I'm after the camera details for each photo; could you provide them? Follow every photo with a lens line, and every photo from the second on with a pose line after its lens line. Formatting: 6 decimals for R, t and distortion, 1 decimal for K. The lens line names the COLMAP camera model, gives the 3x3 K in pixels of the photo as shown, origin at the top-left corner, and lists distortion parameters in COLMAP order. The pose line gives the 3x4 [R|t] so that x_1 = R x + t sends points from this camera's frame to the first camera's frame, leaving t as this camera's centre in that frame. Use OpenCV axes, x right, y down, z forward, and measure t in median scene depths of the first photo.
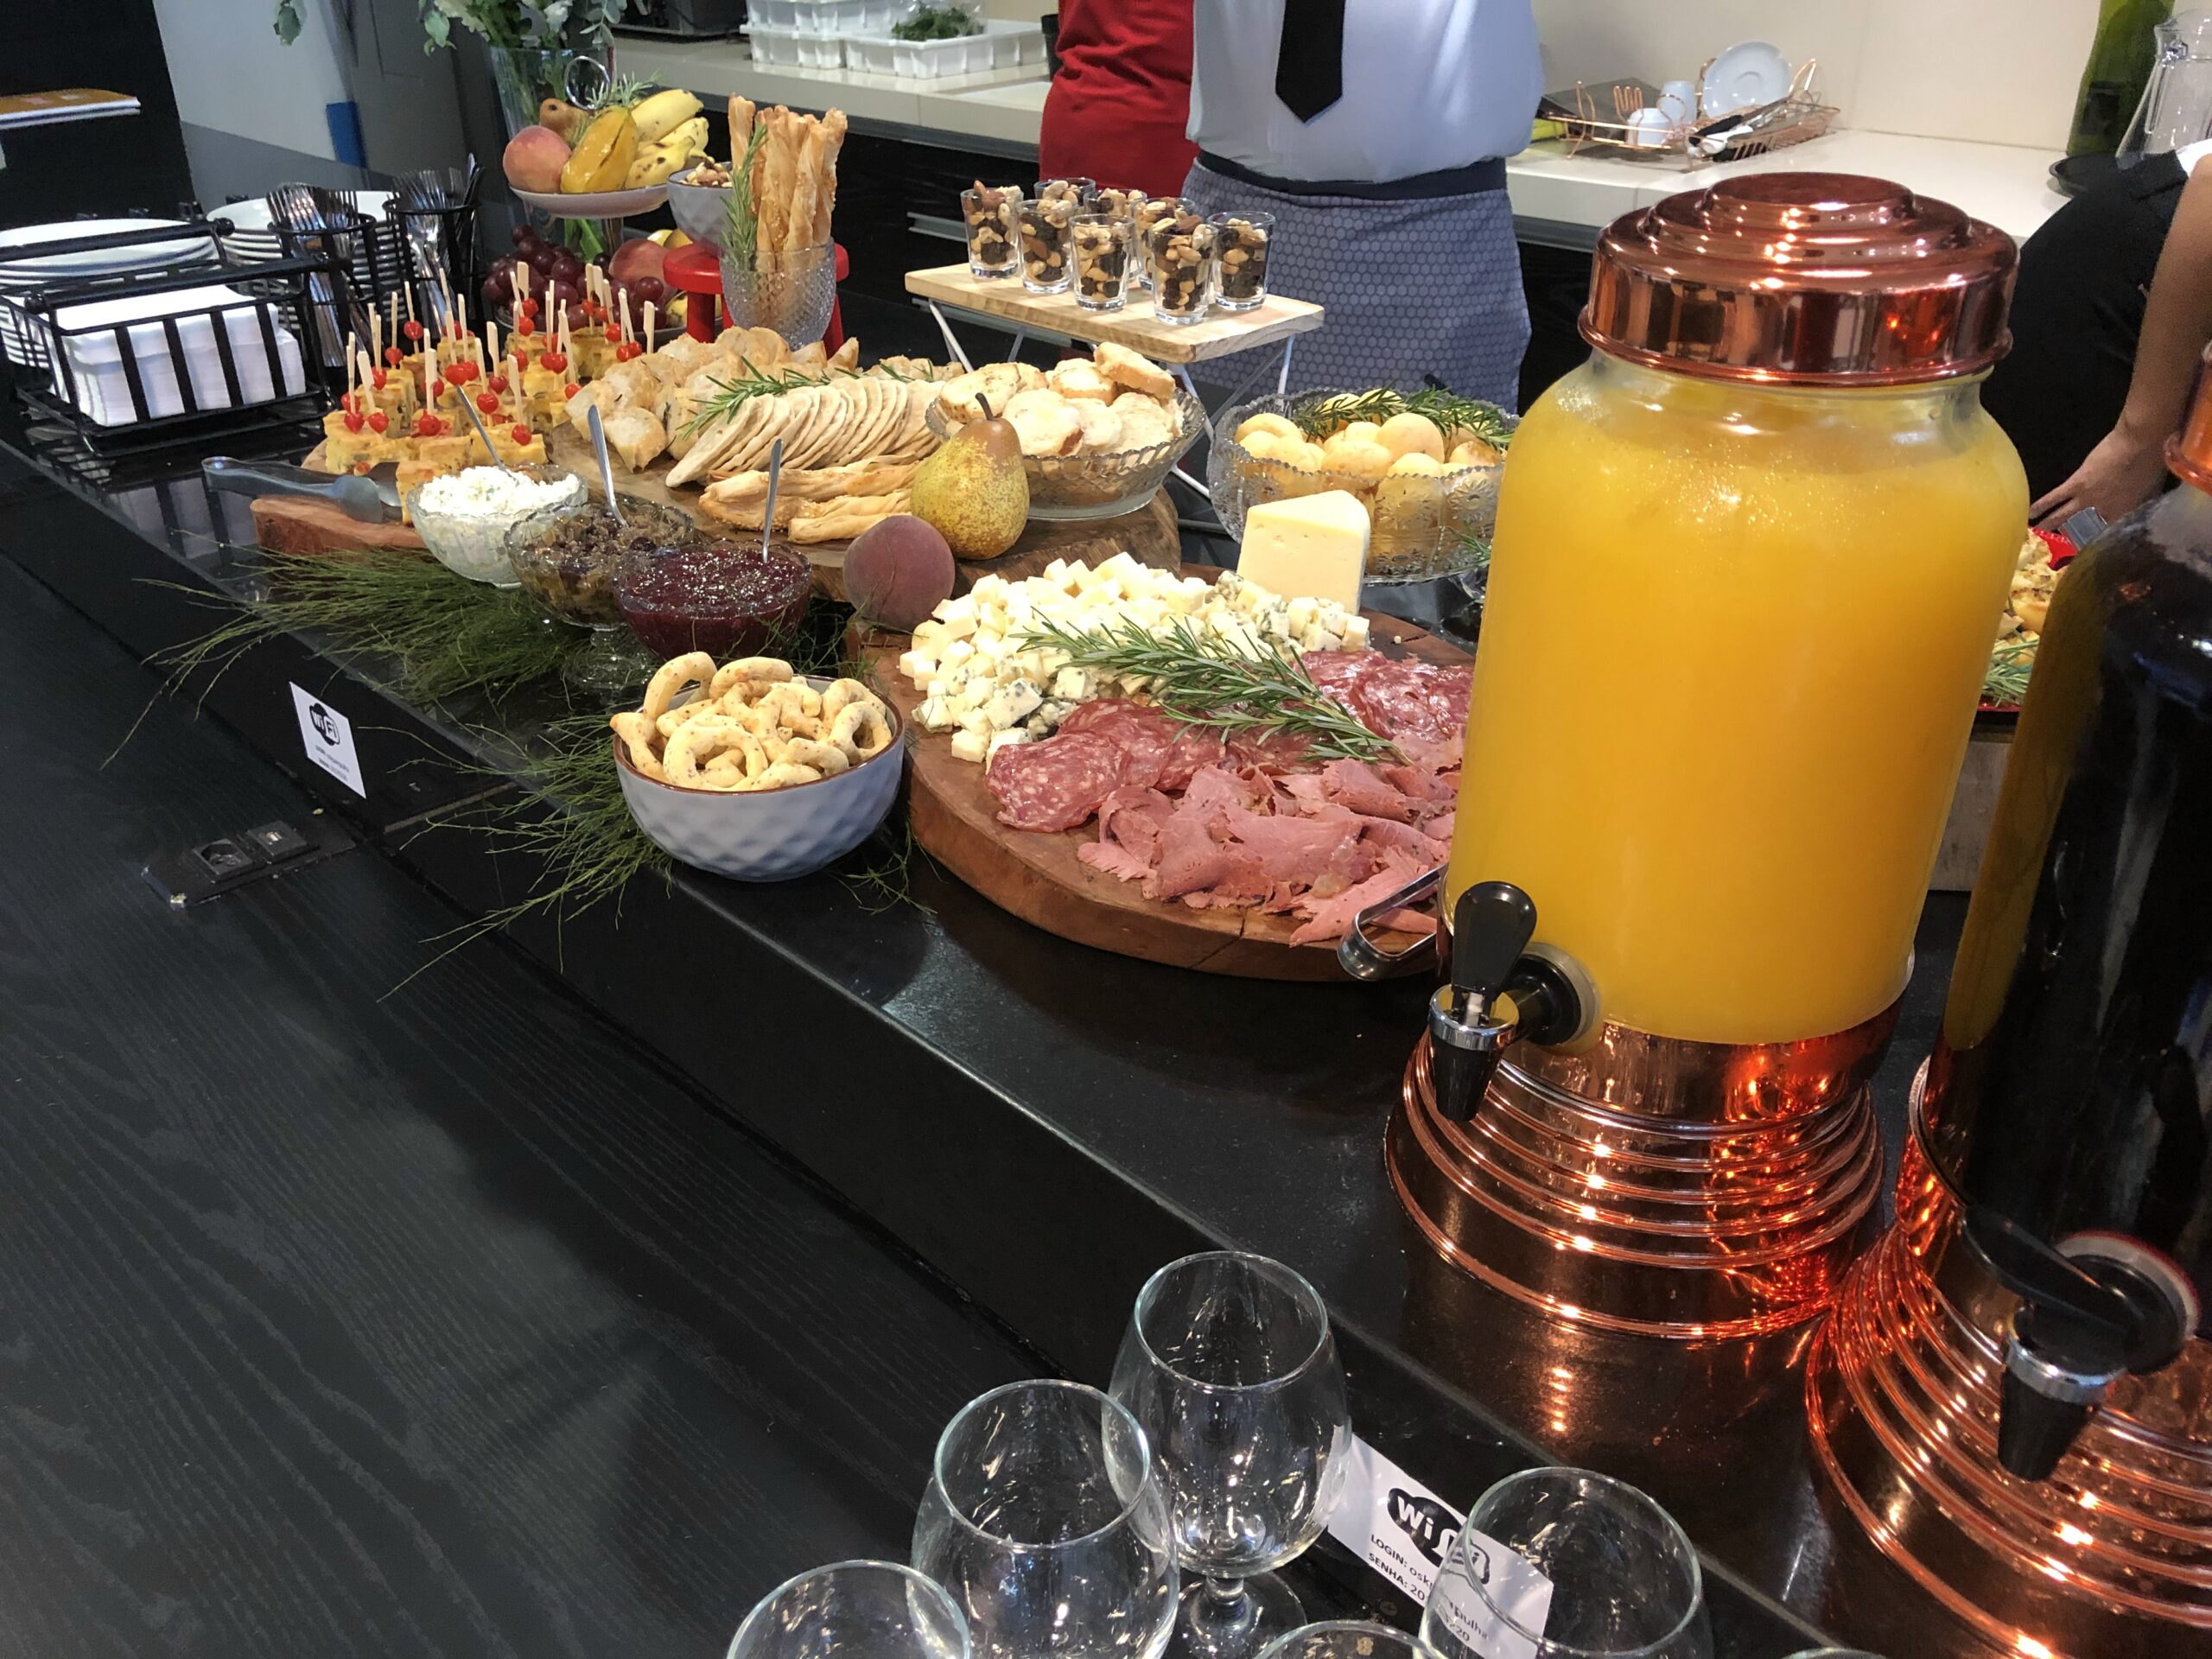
lens RADIAL K [[1786.6, 0, 1110.1], [0, 1786.6, 795.4], [0, 0, 1]] dist [0.062896, -0.131993]
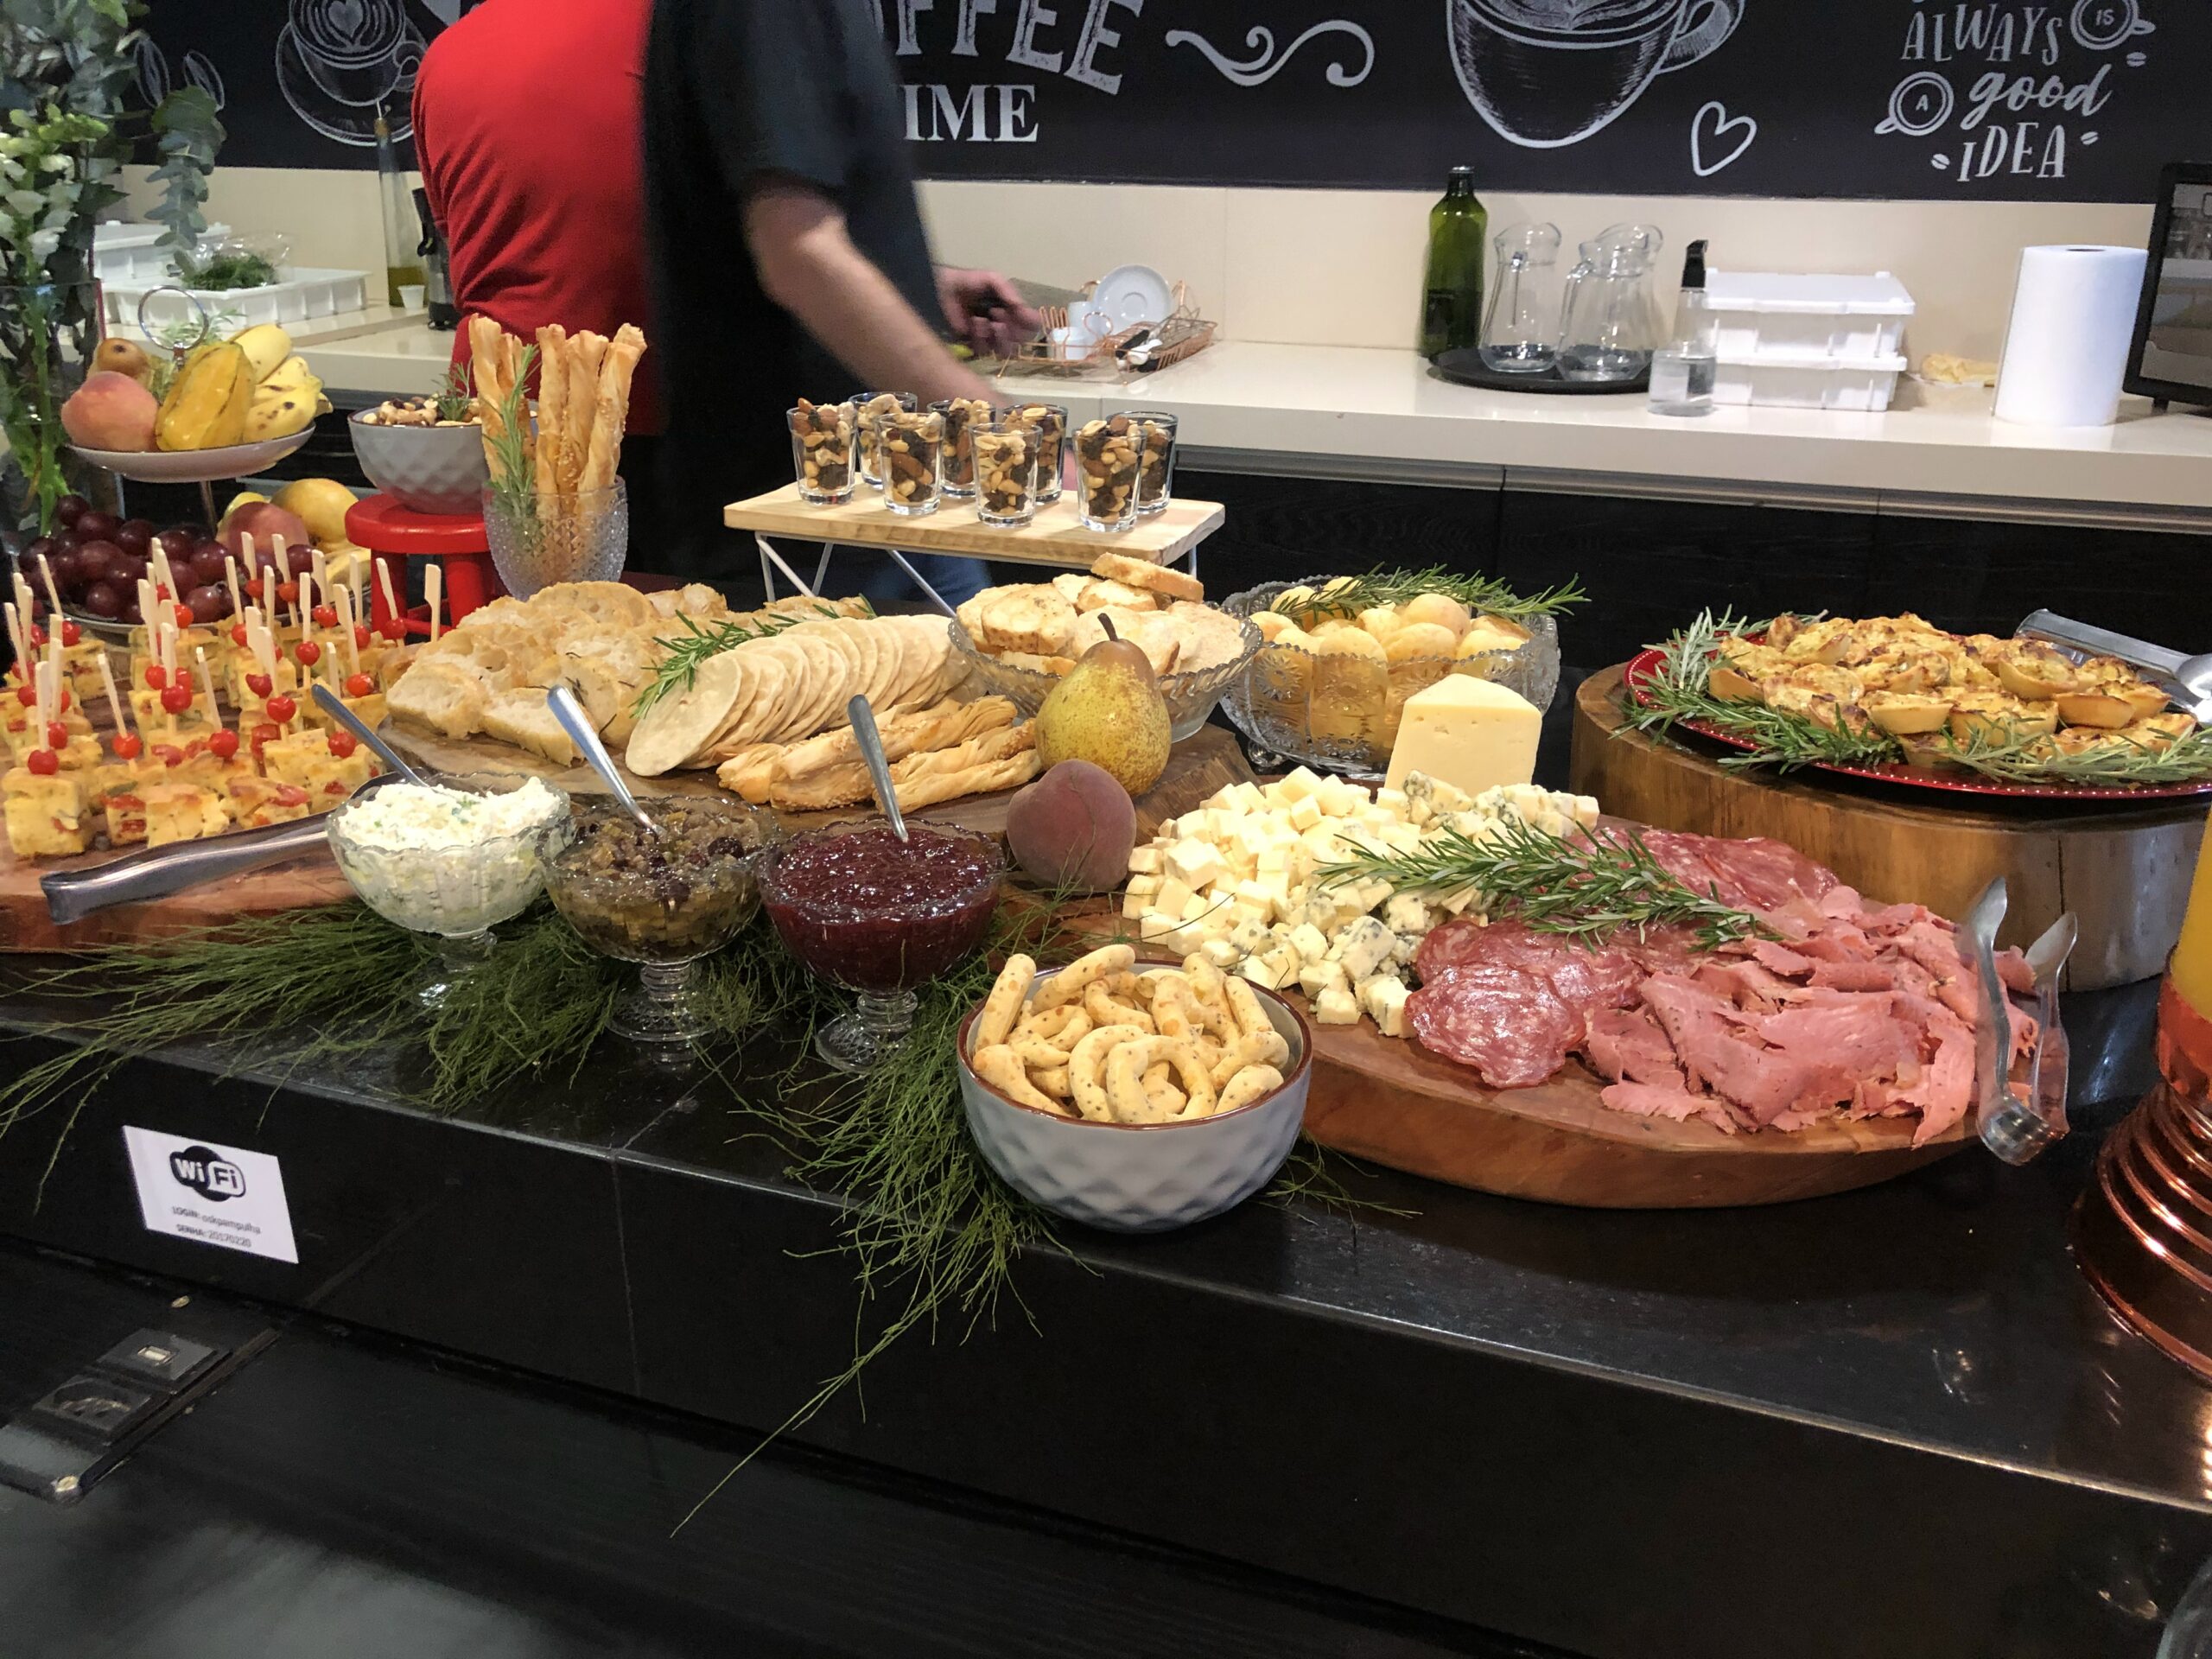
lens RADIAL K [[1786.6, 0, 1110.1], [0, 1786.6, 795.4], [0, 0, 1]] dist [0.062896, -0.131993]
pose [[0.898402, -0.142575, 0.415387, -0.394484], [0.193177, 0.977713, -0.082222, -0.058787], [-0.394406, 0.154111, 0.905921, 0.202522]]
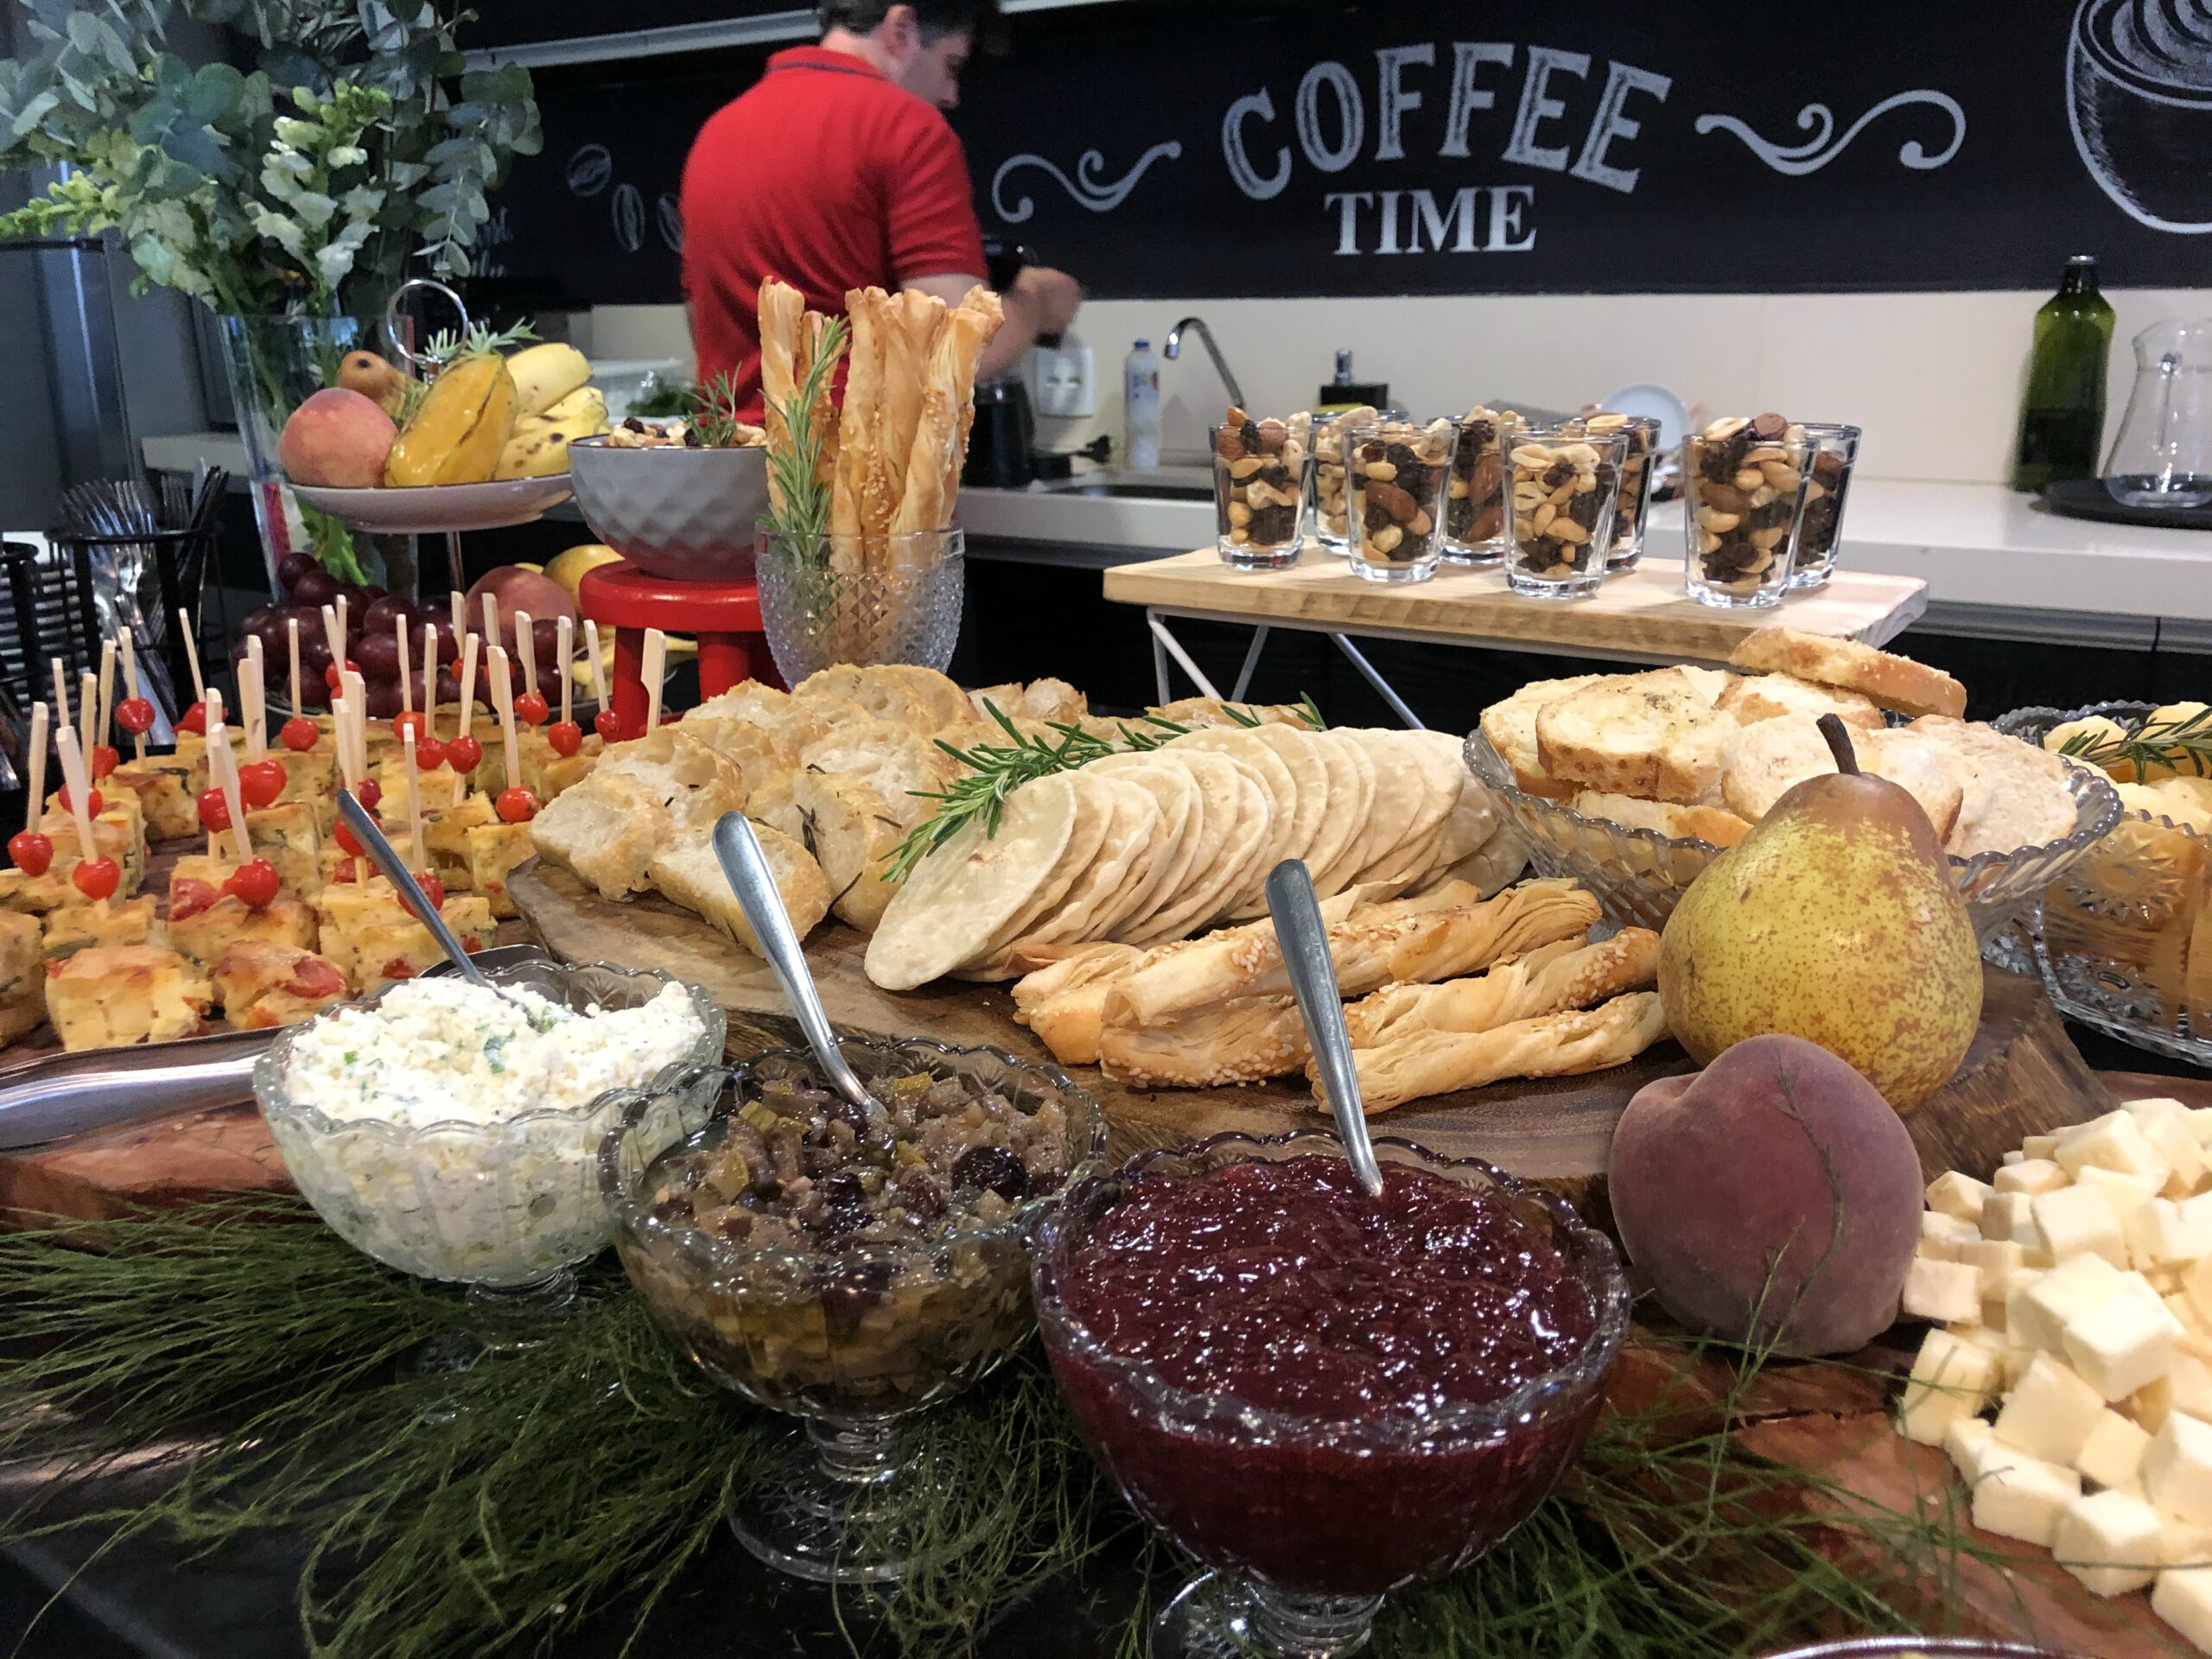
lens RADIAL K [[1785.7, 0, 1106.0], [0, 1785.7, 829.5], [0, 0, 1]] dist [0.064160, -0.115537]
pose [[0.978186, -0.057905, 0.199497, -0.279382], [0.097946, 0.975476, -0.197115, -0.120824], [-0.183190, 0.212355, 0.959868, 0.578357]]
